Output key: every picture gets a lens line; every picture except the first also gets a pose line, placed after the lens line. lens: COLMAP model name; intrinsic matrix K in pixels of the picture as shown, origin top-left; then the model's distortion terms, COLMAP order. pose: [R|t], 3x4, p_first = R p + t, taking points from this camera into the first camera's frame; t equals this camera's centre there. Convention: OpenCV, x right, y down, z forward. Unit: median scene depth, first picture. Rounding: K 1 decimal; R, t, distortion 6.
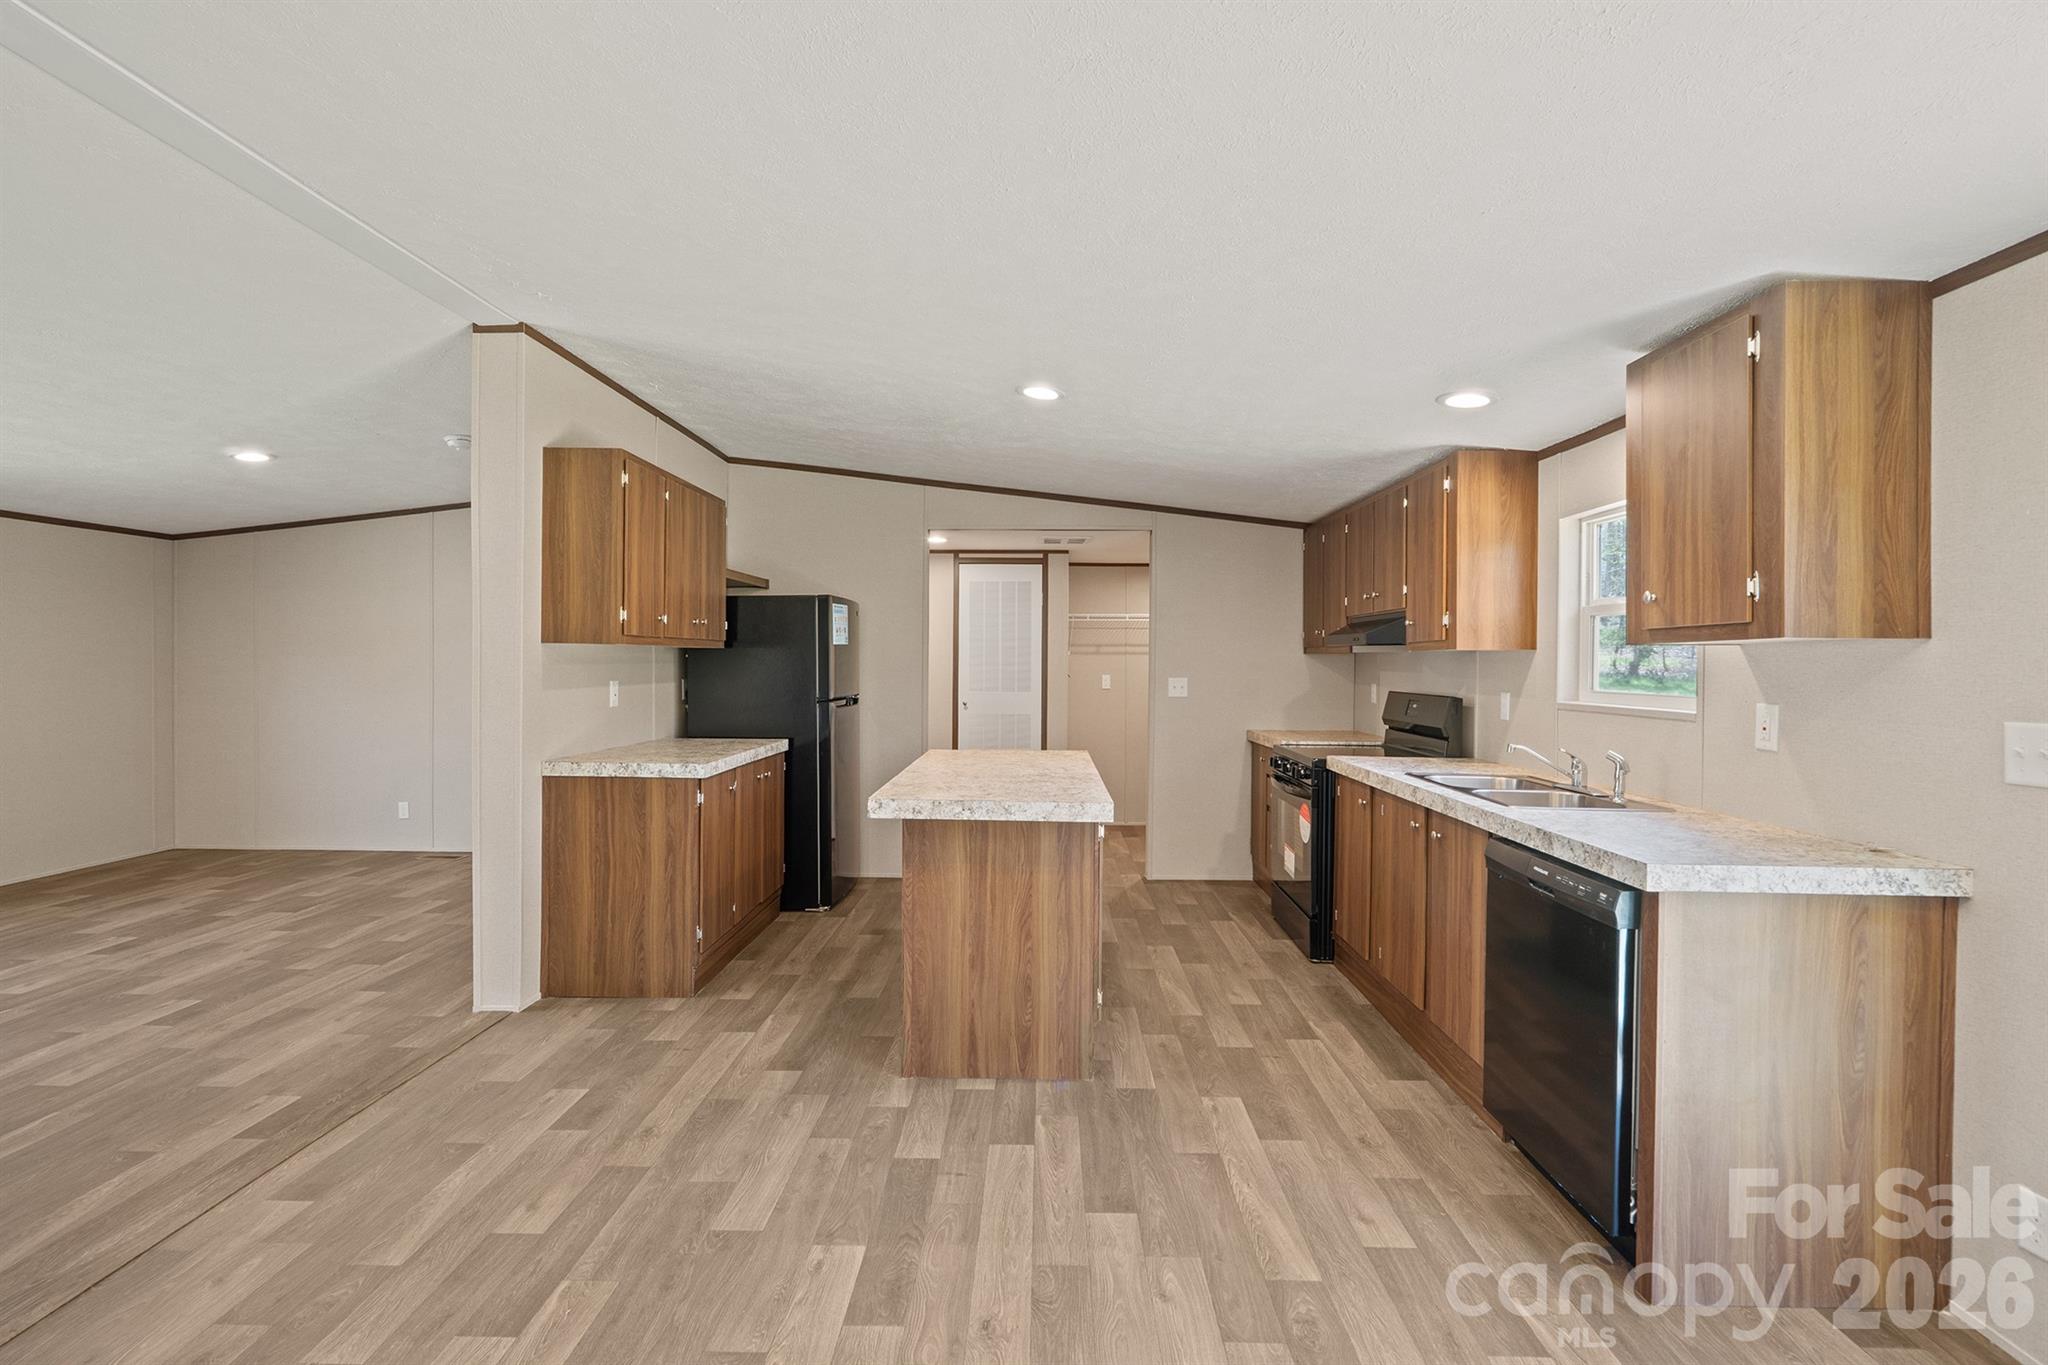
lens RADIAL K [[947.9, 0, 1028.6], [0, 947.9, 666.8], [0, 0, 1]] dist [0.003169, -0.000047]
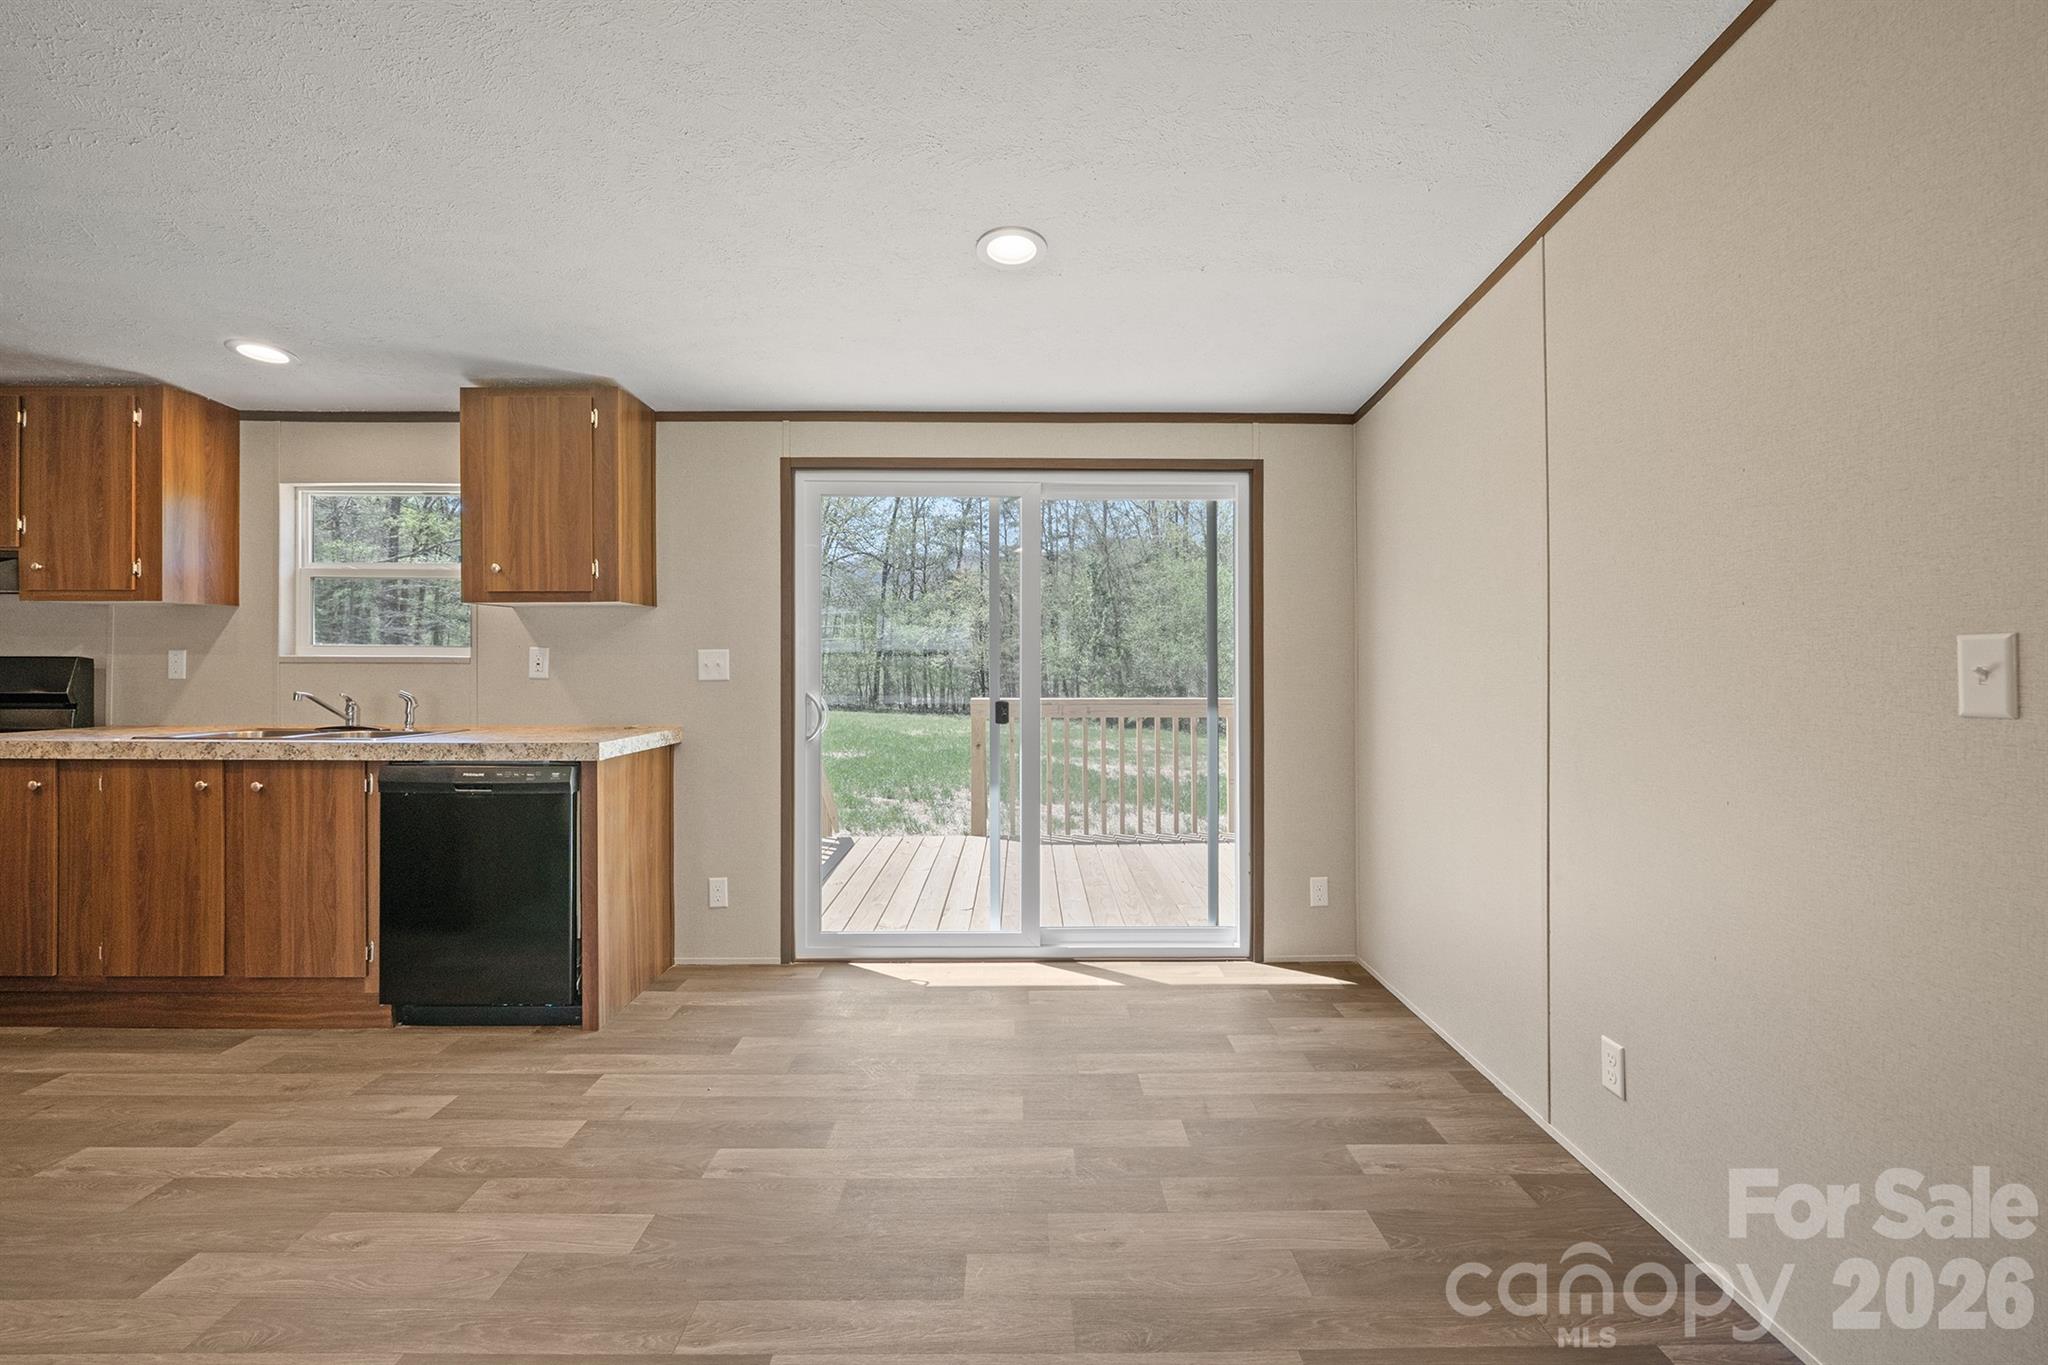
lens RADIAL K [[863.9, 0, 1039.2], [0, 863.9, 649.4], [0, 0, 1]] dist [-0.009700, 0.000618]
pose [[-0.030574, 0.003356, 0.999527, -0.539584], [0.002756, 0.999991, -0.003273, 0.044628], [-0.999529, 0.002655, -0.030583, 0.235566]]
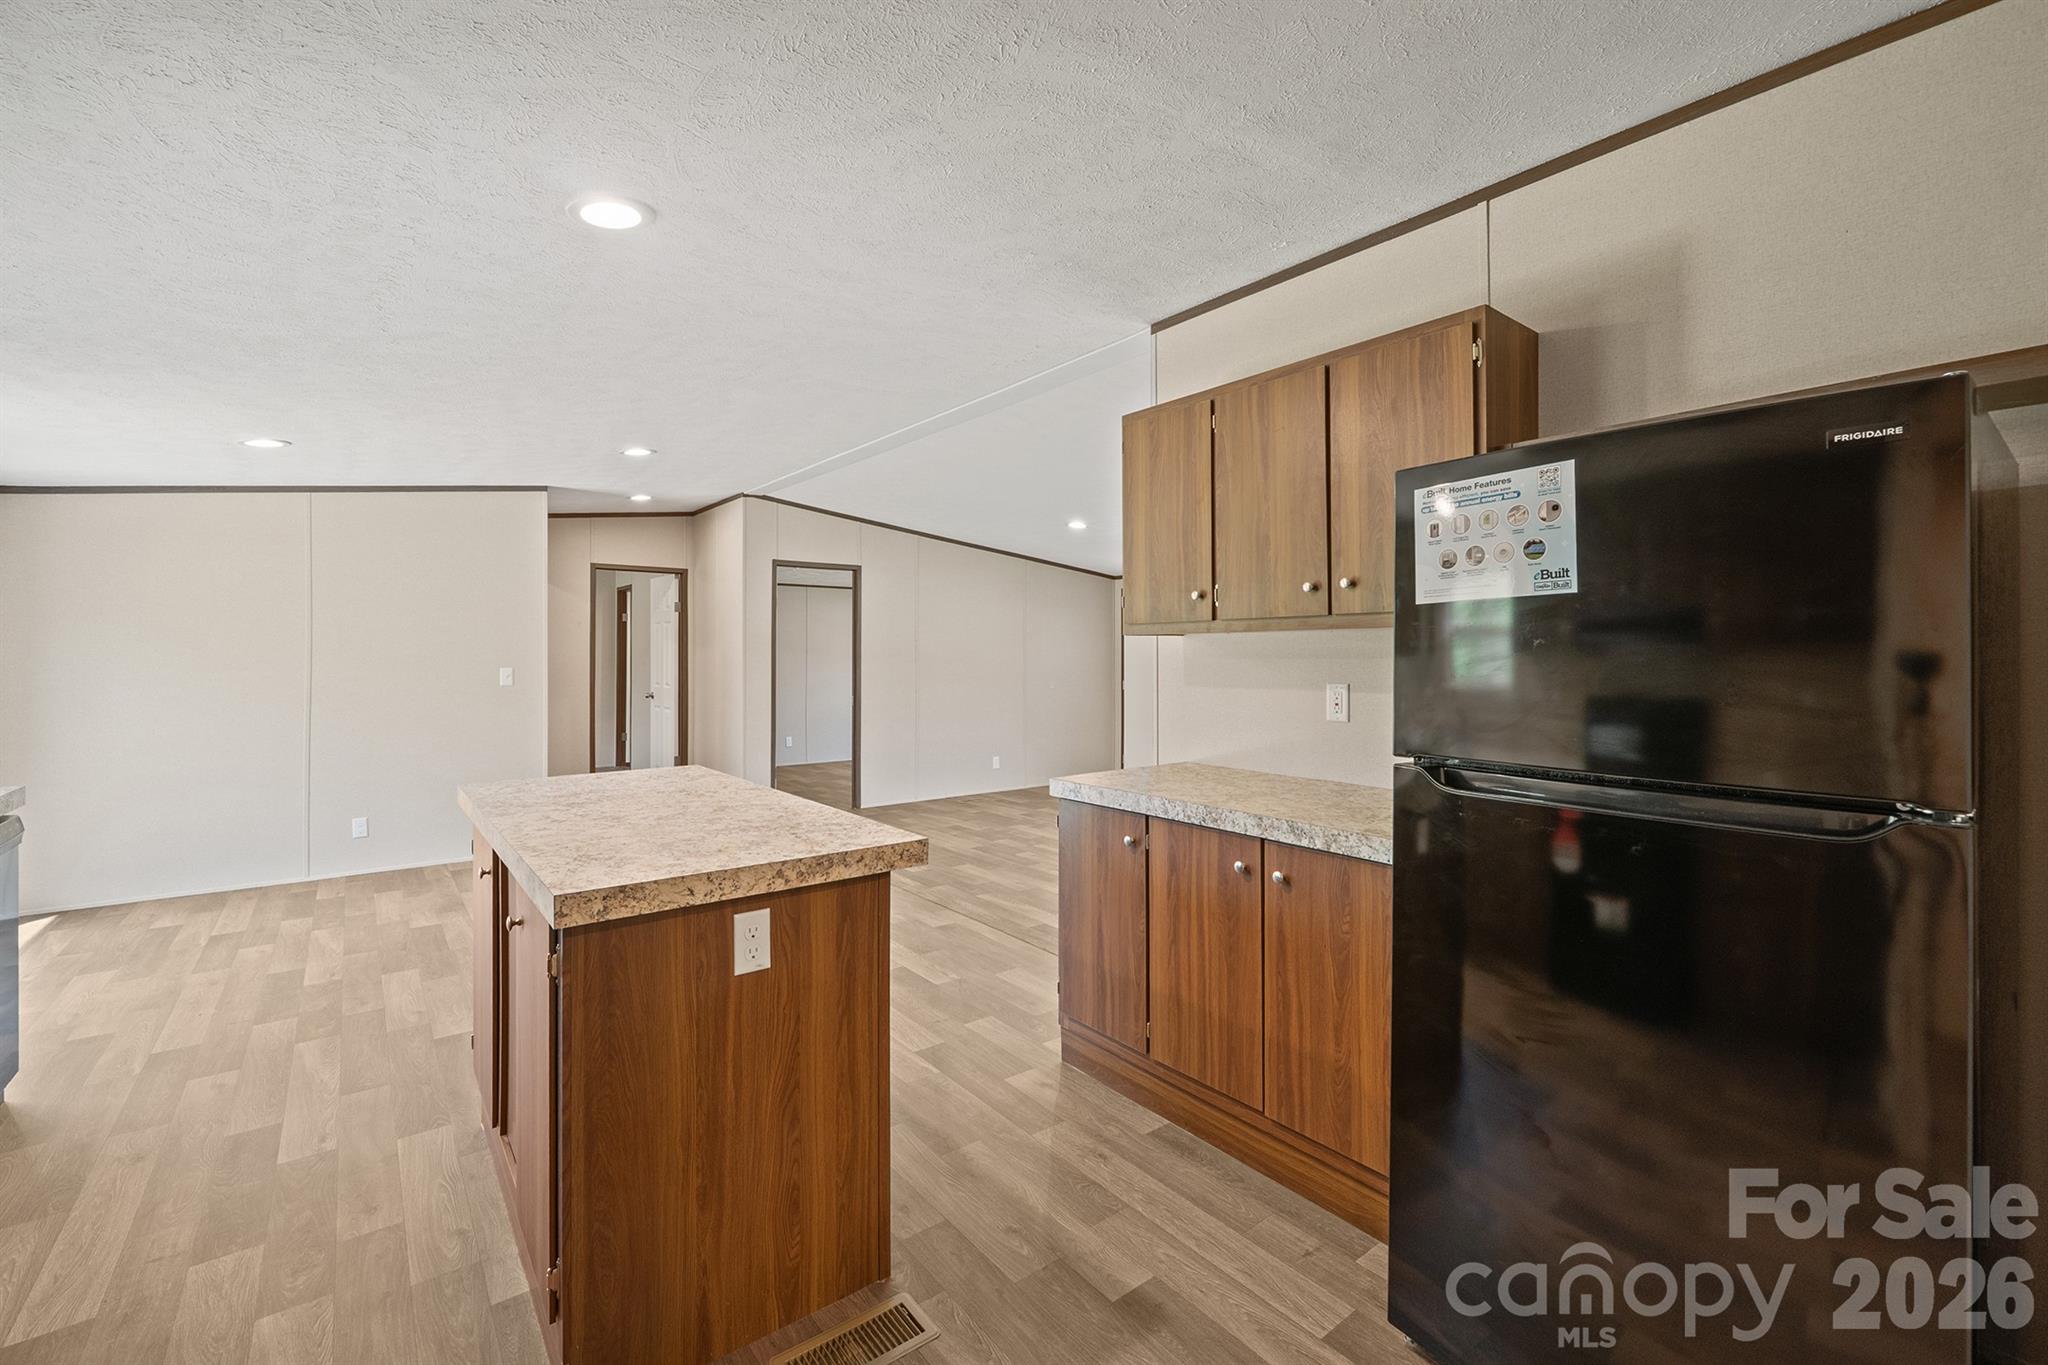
lens RADIAL K [[863.9, 0, 1021.6], [0, 863.9, 641.0], [0, 0, 1]] dist [-0.009700, 0.000618]
pose [[-0.778862, -0.017674, -0.626946, 0.203429], [-0.009311, 0.999819, -0.016618, -0.004797], [0.627126, -0.007106, -0.778885, 2.108390]]
